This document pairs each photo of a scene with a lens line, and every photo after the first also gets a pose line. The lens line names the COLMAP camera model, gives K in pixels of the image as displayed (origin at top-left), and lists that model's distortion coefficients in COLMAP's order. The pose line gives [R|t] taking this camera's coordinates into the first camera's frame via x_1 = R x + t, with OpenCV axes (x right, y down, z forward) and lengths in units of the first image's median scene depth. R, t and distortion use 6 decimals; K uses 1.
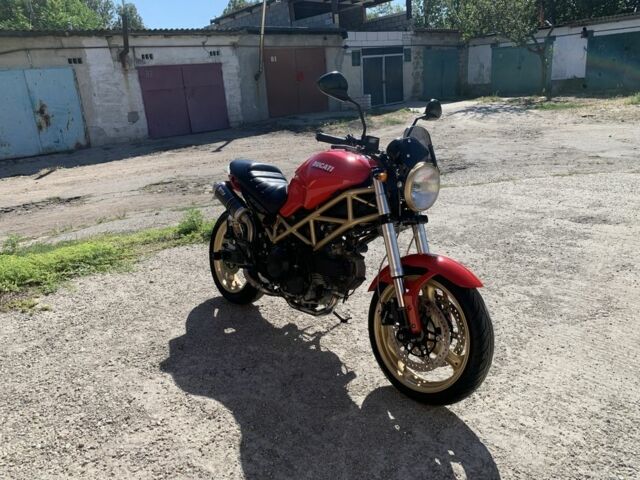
lens RADIAL K [[490.3, 0, 319.5], [0, 490.3, 226.0], [0, 0, 1]] dist [-0.001302, 0.003764]
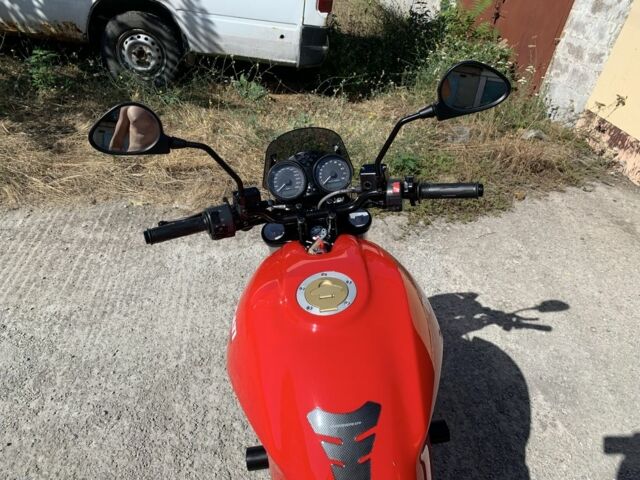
lens RADIAL K [[492.2, 0, 320.8], [0, 492.2, 229.7], [0, 0, 1]] dist [-0.004928, -0.006486]
pose [[-0.818023, -0.351668, 0.455158, -0.083791], [0.075244, 0.719096, 0.690825, -0.389911], [-0.570243, 0.599359, -0.561776, 1.061867]]
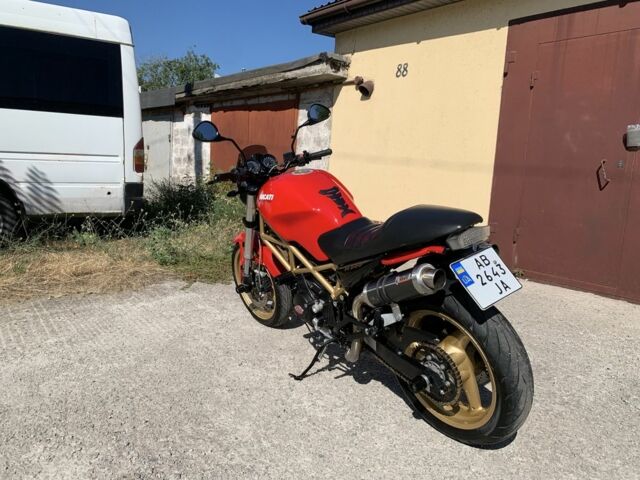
lens RADIAL K [[482.3, 0, 321.0], [0, 482.3, 231.9], [0, 0, 1]] dist [0.122179, -0.450582]
pose [[-0.998636, 0.007305, 0.051695, -0.034826], [0.027099, 0.918856, 0.393662, -0.380621], [-0.044625, 0.394526, -0.917801, 1.741410]]
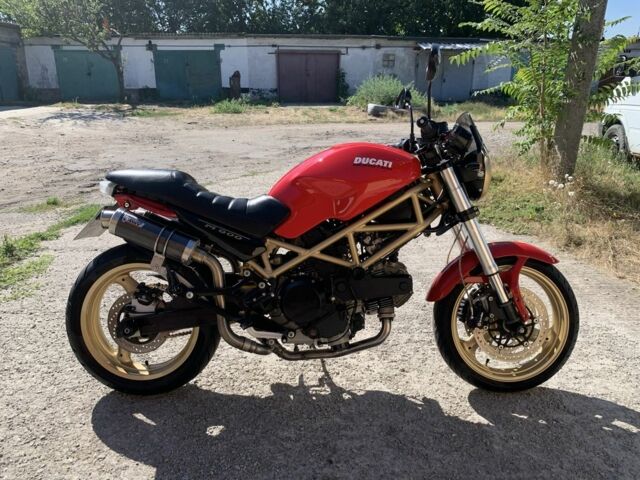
lens RADIAL K [[492.2, 0, 320.8], [0, 492.2, 229.7], [0, 0, 1]] dist [-0.004928, -0.006486]
pose [[0.646259, -0.153825, 0.747454, -0.555456], [0.163839, 0.984601, 0.060973, -0.065246], [-0.745323, 0.083058, 0.661510, 0.462989]]
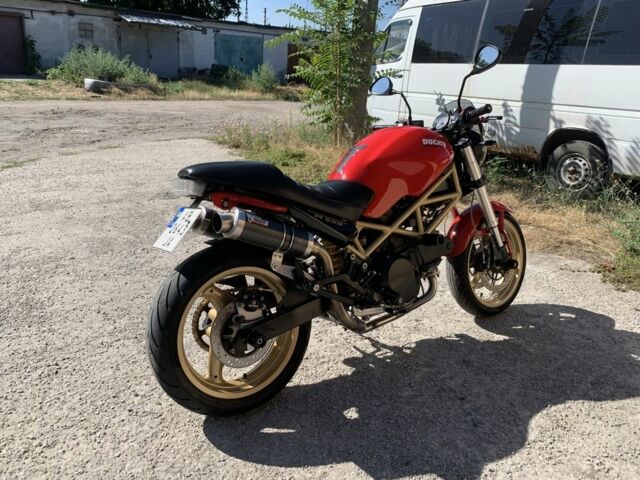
lens RADIAL K [[490.3, 0, 319.5], [0, 490.3, 226.0], [0, 0, 1]] dist [-0.001302, 0.003764]
pose [[0.094926, -0.236483, 0.966988, -0.793461], [0.210866, 0.954108, 0.212633, -0.182444], [-0.972895, 0.183720, 0.140436, 0.936134]]
